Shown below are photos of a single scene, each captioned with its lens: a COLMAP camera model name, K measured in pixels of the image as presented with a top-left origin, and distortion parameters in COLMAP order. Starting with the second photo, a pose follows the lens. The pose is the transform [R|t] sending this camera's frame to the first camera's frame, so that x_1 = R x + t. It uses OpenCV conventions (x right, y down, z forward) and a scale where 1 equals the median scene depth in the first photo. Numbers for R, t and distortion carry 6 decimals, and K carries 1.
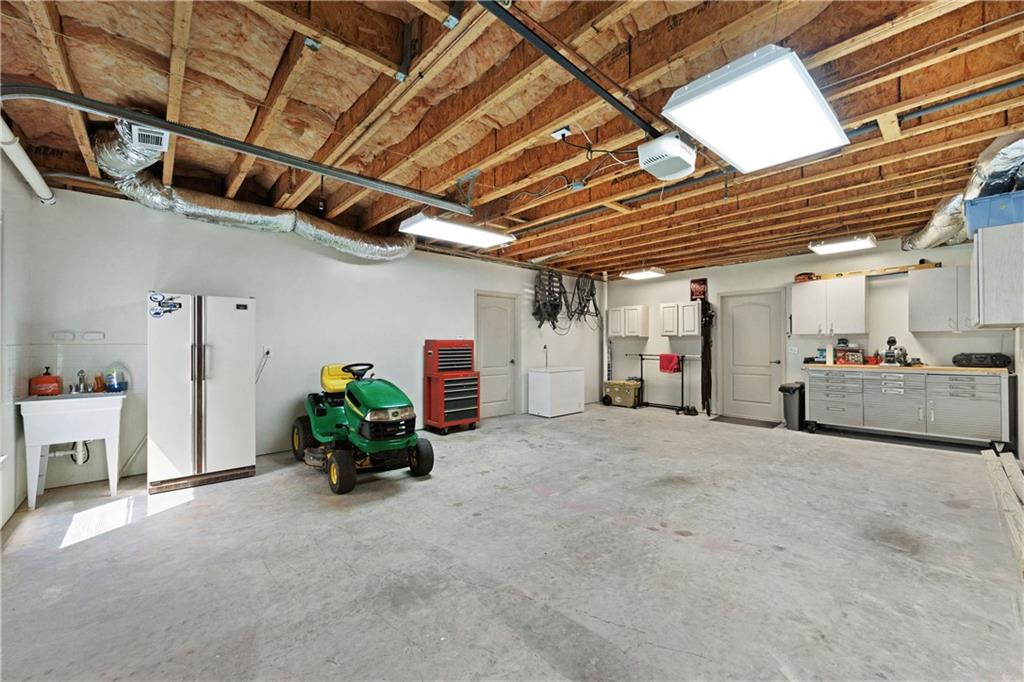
lens RADIAL K [[398.1, 0, 515.1], [0, 398.1, 340.6], [0, 0, 1]] dist [-0.000286, -0.000850]
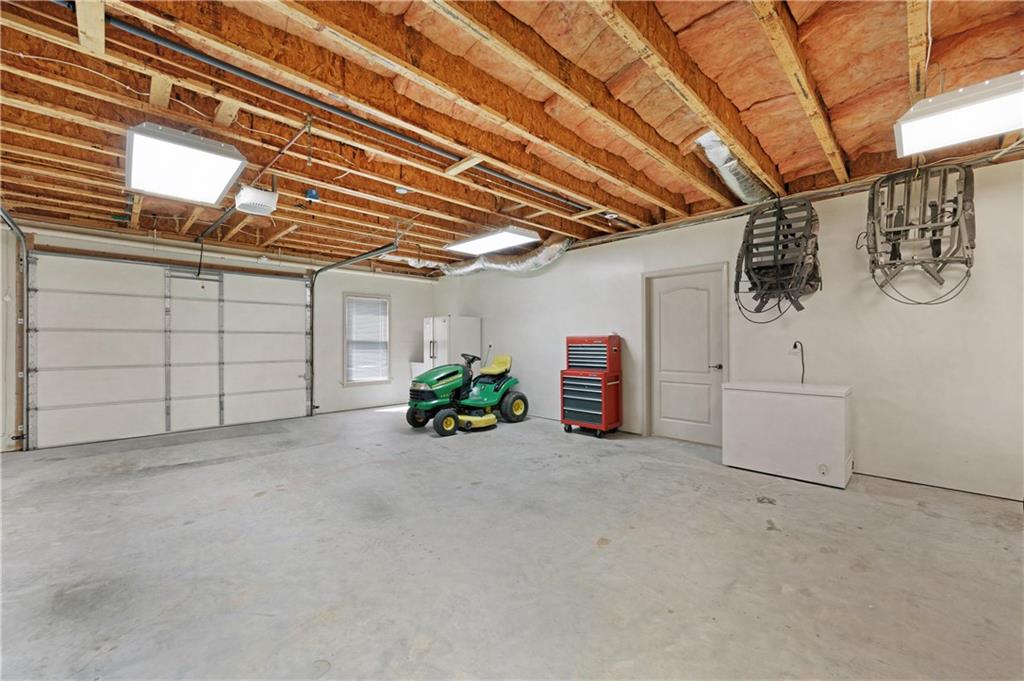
lens RADIAL K [[398.1, 0, 515.7], [0, 398.1, 340.7], [0, 0, 1]] dist [-0.000286, -0.000850]
pose [[0.059310, 0.002230, -0.998237, 1.265156], [0.010780, 0.999938, 0.002874, 0.008233], [0.998181, -0.010932, 0.059282, 1.279246]]
